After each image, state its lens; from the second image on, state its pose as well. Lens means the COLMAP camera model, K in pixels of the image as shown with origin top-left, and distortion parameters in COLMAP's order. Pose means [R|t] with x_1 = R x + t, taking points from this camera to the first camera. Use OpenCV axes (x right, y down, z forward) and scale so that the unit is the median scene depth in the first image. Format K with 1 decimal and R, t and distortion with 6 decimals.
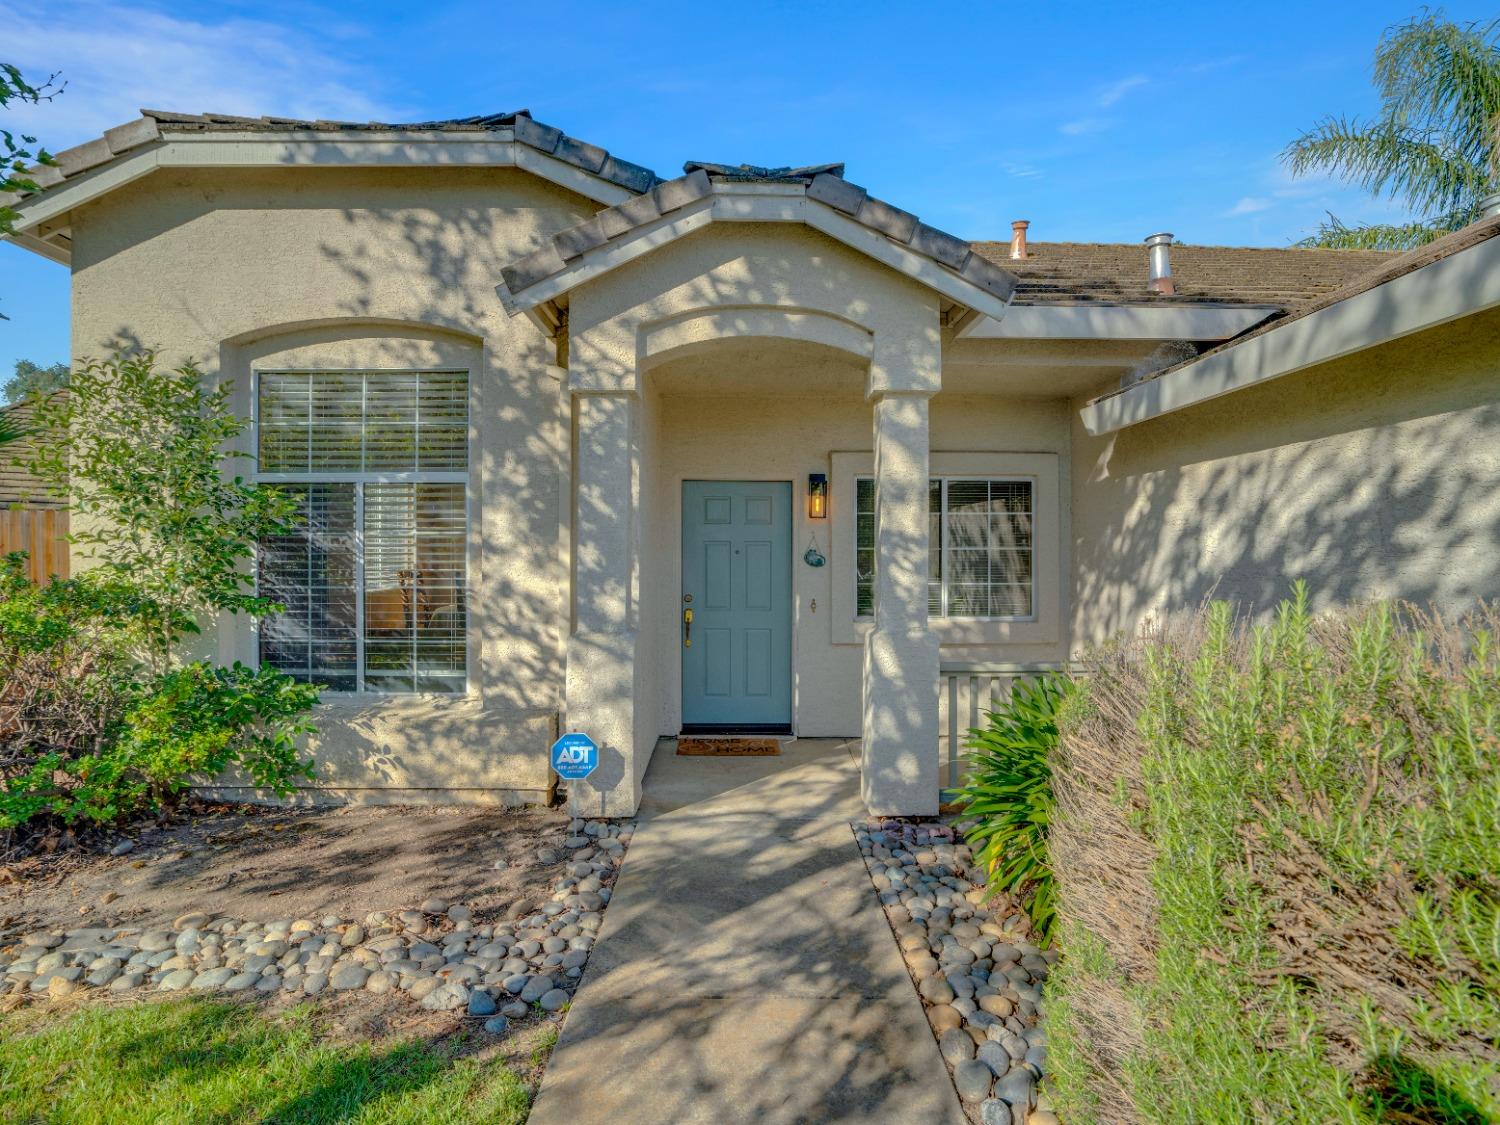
lens RADIAL K [[726.8, 0, 750.0], [0, 726.8, 562.5], [0, 0, 1]] dist [-0.017913, -0.000398]
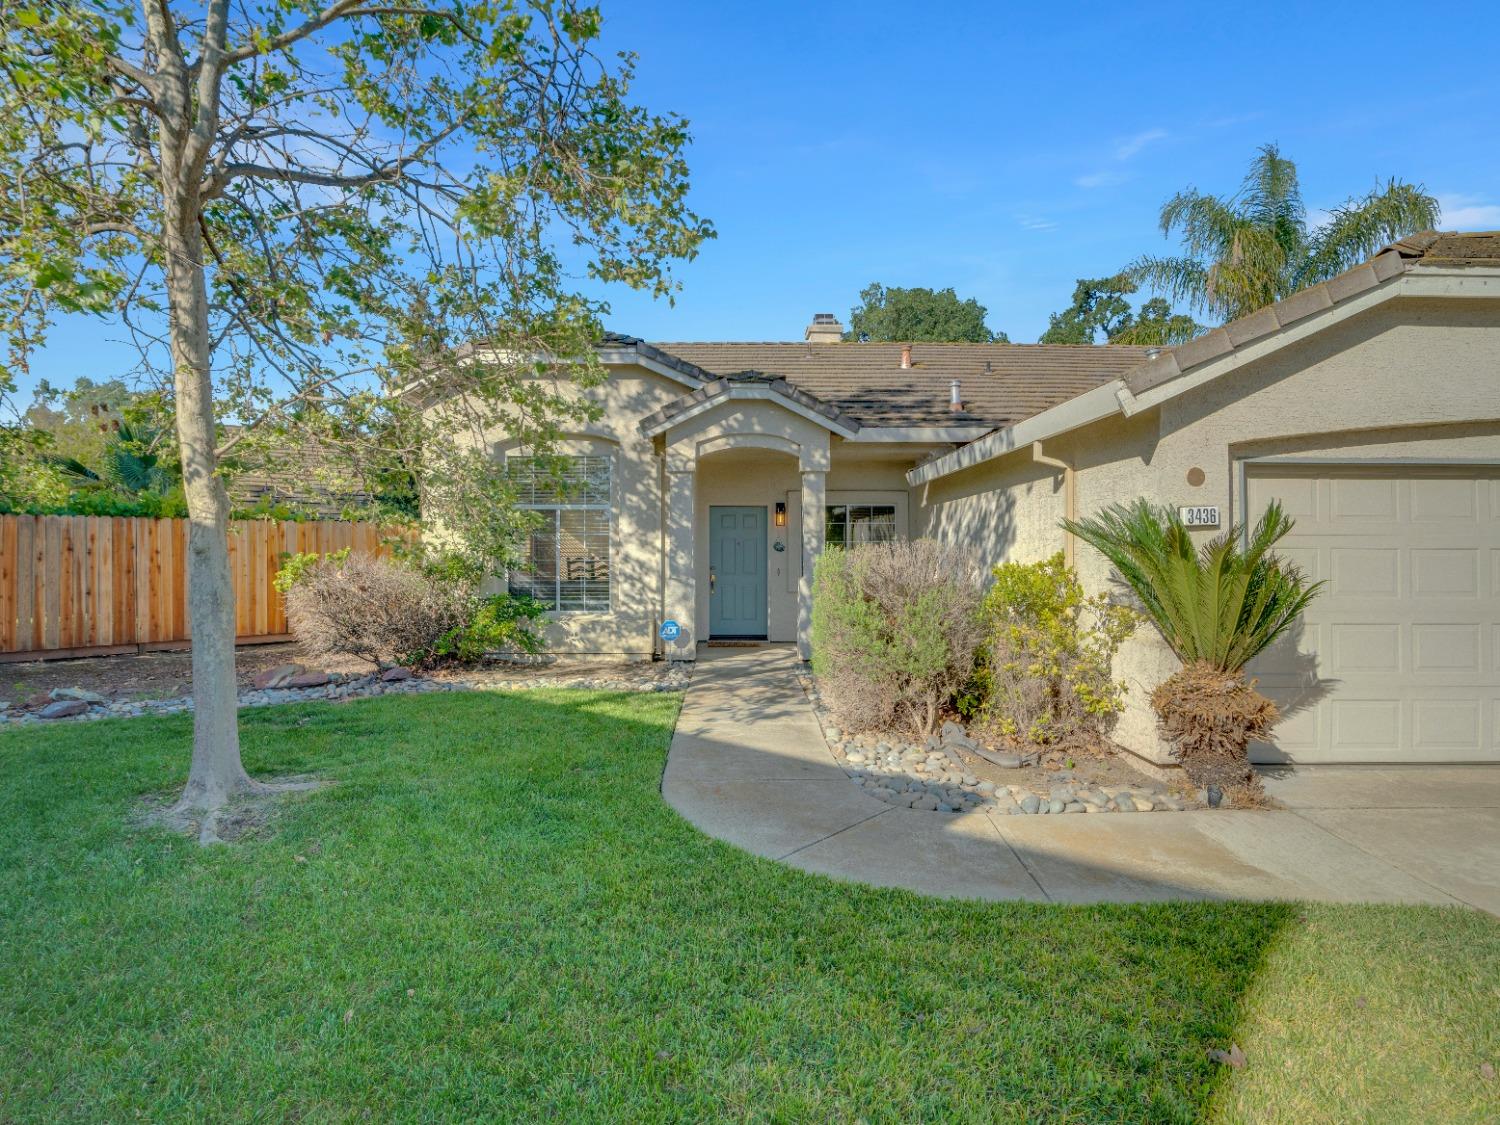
lens RADIAL K [[758.4, 0, 748.2], [0, 758.4, 541.6], [0, 0, 1]] dist [-0.047517, 0.020911]
pose [[0.999961, -0.002578, 0.008477, -0.010527], [0.002862, 0.999427, -0.033719, 0.057816], [-0.008385, 0.033742, 0.999395, -1.200684]]
